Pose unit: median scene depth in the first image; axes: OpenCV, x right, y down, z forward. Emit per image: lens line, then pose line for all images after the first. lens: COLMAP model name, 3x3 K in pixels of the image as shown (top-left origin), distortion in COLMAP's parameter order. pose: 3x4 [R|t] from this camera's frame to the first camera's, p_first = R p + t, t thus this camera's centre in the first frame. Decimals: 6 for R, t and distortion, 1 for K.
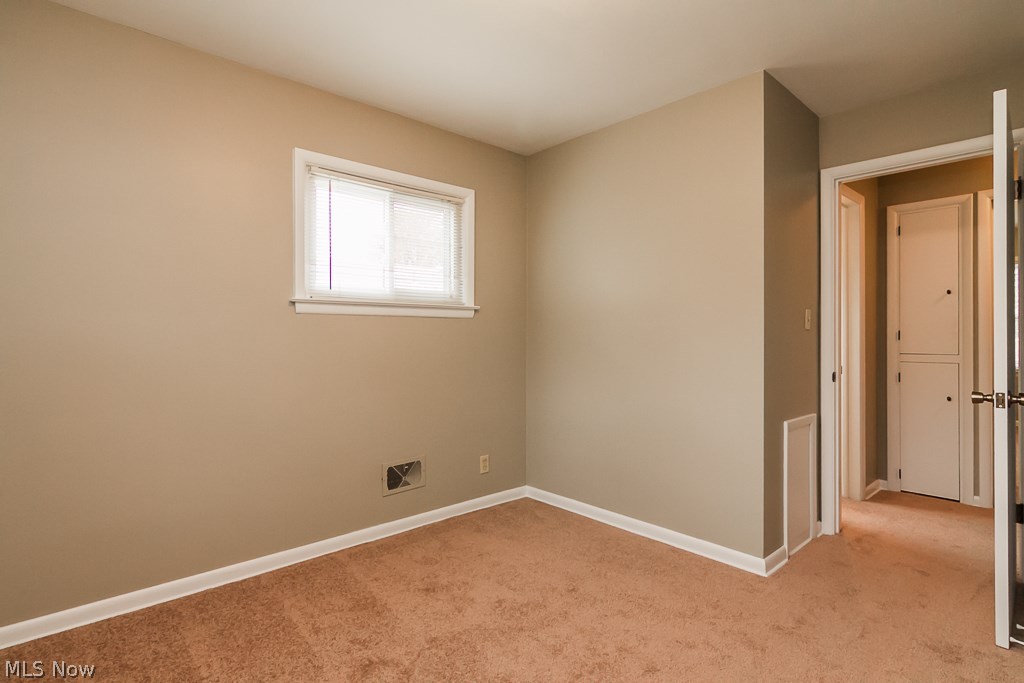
lens RADIAL K [[492.1, 0, 481.7], [0, 492.1, 336.3], [0, 0, 1]] dist [0.002283, 0.000575]
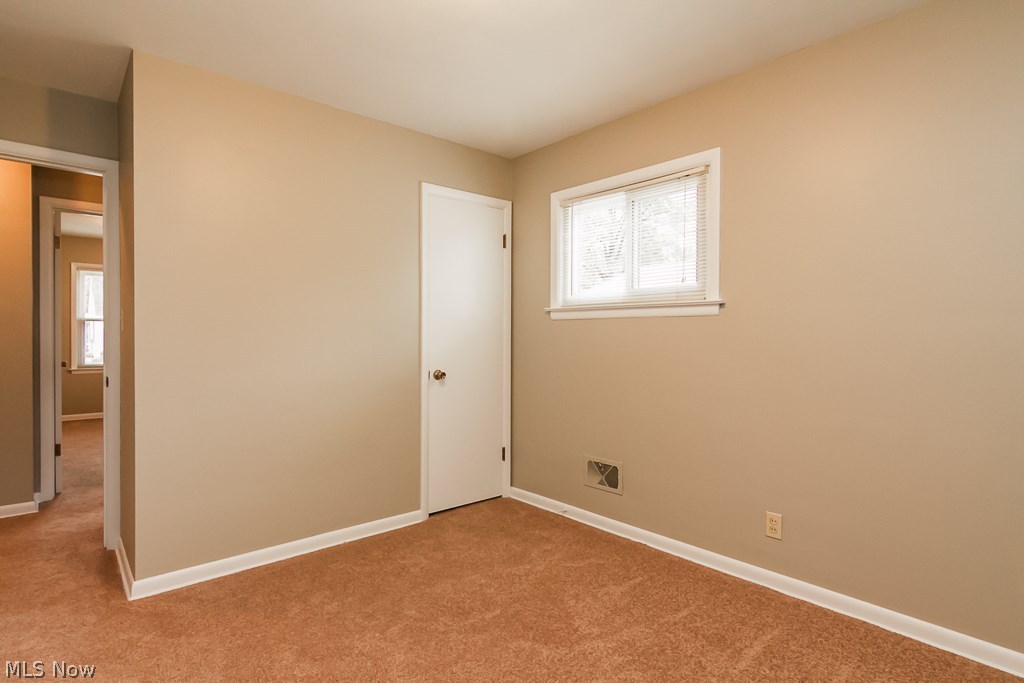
lens RADIAL K [[522.5, 0, 512.0], [0, 522.5, 341.5], [0, 0, 1]] dist [0.000075, 0.000182]
pose [[0.038560, 0.004599, -0.999246, 0.894414], [-0.010435, 0.999937, 0.004200, 0.004736], [0.999202, 0.010265, 0.038606, 0.750274]]
